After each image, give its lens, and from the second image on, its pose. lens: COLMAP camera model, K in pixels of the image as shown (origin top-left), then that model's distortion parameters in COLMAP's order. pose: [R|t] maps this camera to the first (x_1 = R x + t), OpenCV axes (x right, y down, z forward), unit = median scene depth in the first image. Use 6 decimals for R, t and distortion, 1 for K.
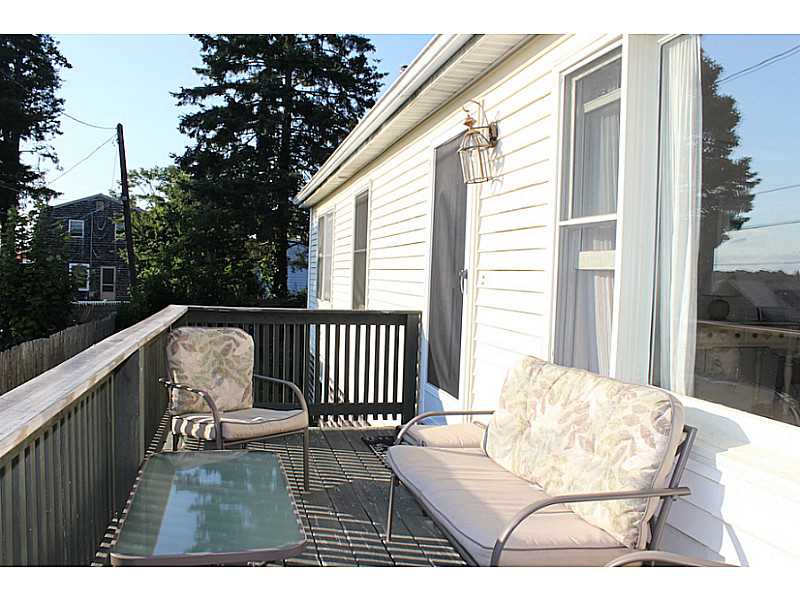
lens RADIAL K [[673.4, 0, 400.0], [0, 673.4, 300.0], [0, 0, 1]] dist [-0.155977, 0.138822]
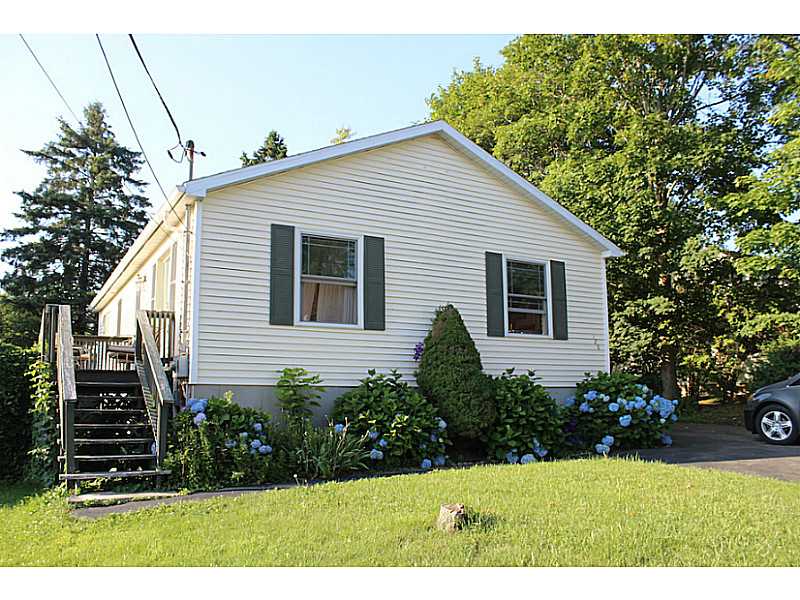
lens RADIAL K [[673.4, 0, 400.0], [0, 673.4, 300.0], [0, 0, 1]] dist [-0.155977, 0.138822]
pose [[0.960170, -0.001739, 0.279410, 0.077244], [0.051736, 0.983796, -0.171664, 0.091581], [-0.274584, 0.179283, 0.944702, -0.453757]]
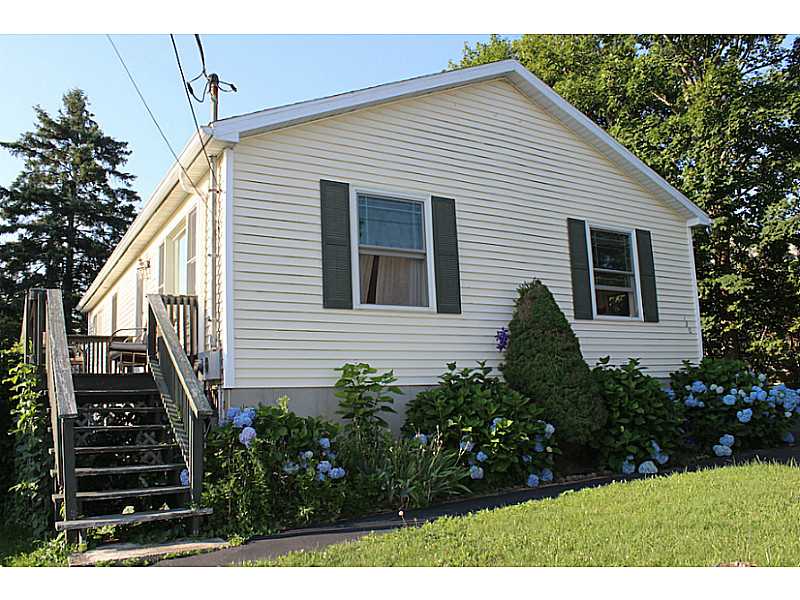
lens RADIAL K [[673.4, 0, 400.0], [0, 673.4, 300.0], [0, 0, 1]] dist [-0.155977, 0.138822]
pose [[0.952784, -0.027873, 0.302366, 0.052204], [0.083160, 0.981659, -0.171554, 0.085191], [-0.292039, 0.188599, 0.937627, -0.344799]]
